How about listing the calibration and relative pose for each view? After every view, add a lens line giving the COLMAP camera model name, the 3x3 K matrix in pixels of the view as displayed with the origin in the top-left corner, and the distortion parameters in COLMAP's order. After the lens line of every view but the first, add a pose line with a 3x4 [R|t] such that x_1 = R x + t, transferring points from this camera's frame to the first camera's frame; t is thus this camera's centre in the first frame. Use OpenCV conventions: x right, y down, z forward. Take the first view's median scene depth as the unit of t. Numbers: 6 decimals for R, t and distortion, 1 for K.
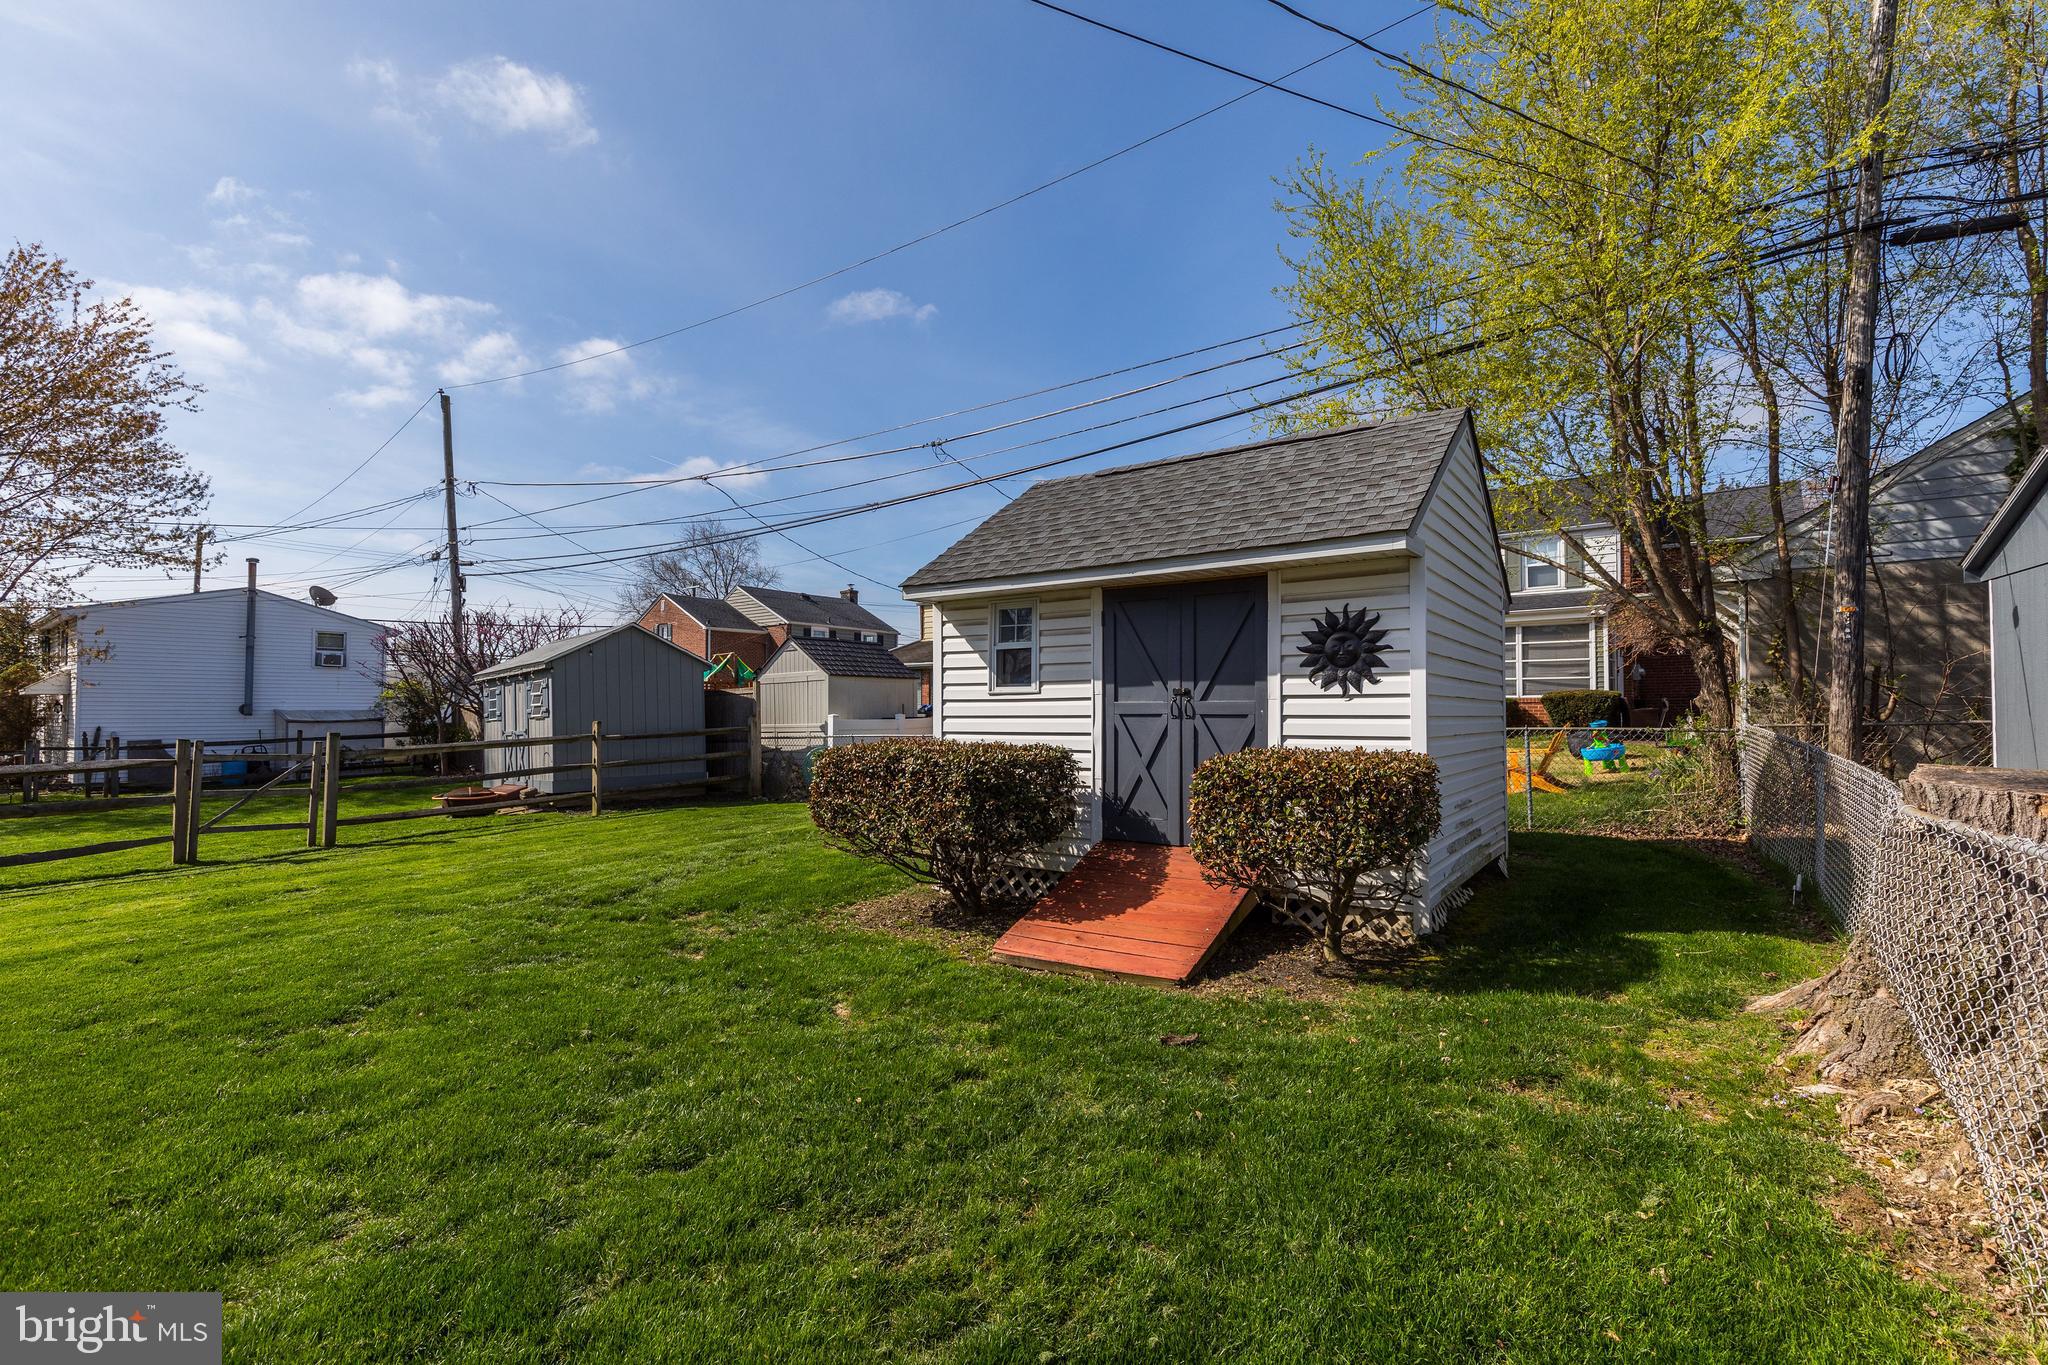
lens RADIAL K [[928.4, 0, 1024.3], [0, 928.4, 704.9], [0, 0, 1]] dist [0.008330, -0.000127]
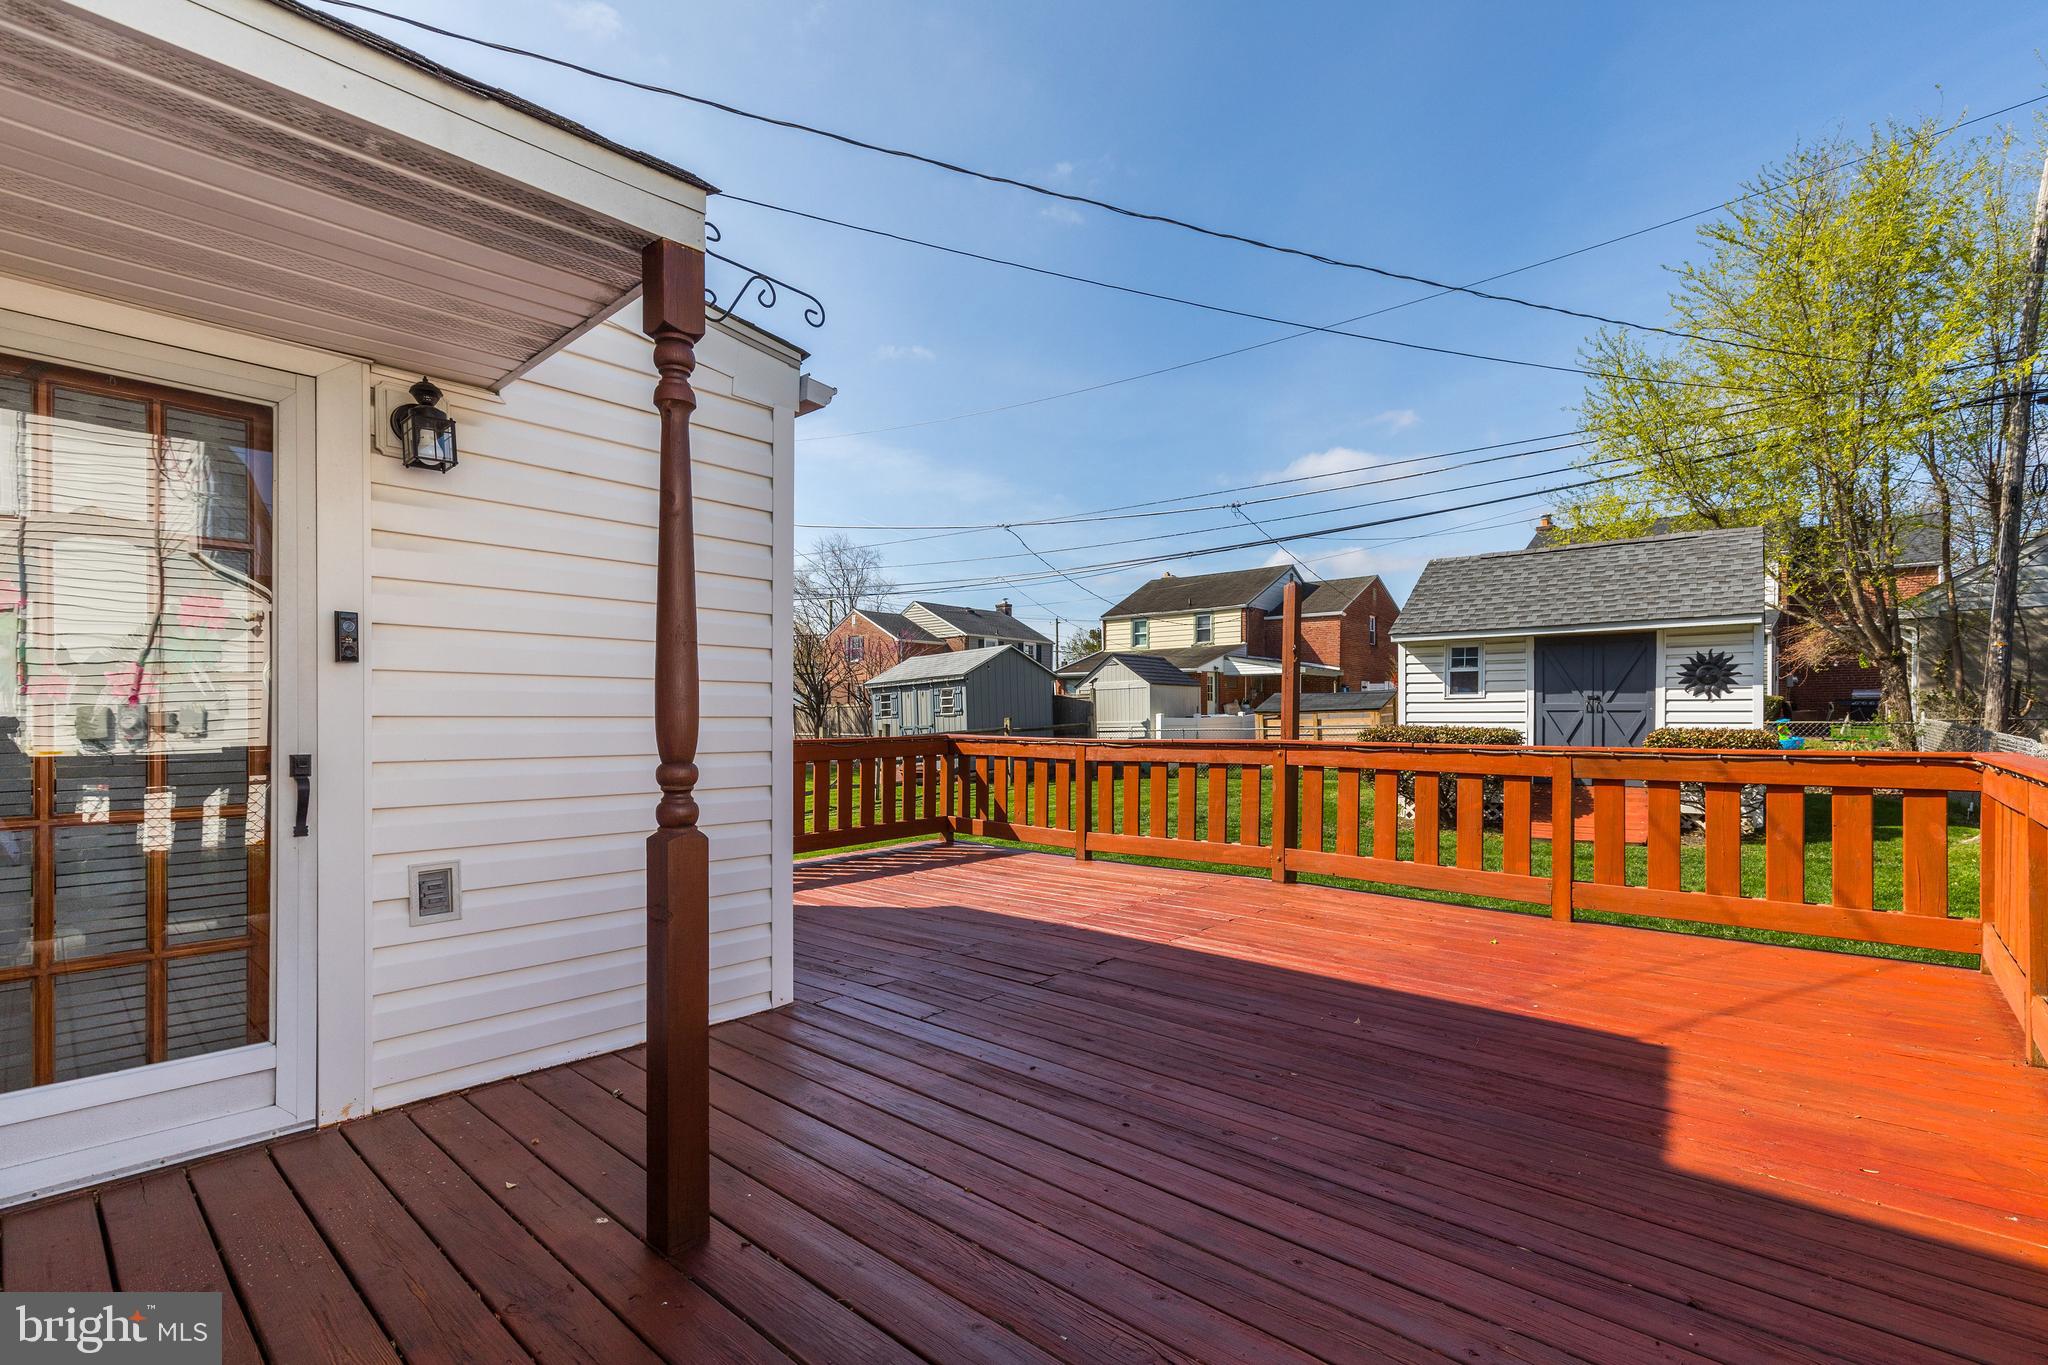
lens RADIAL K [[928.4, 0, 1011.8], [0, 928.4, 731.5], [0, 0, 1]] dist [0.008330, -0.000127]
pose [[0.997434, 0.003391, -0.071510, -0.679570], [-0.001657, 0.999704, 0.024293, 0.007844], [0.071571, -0.024112, 0.997144, -0.707323]]
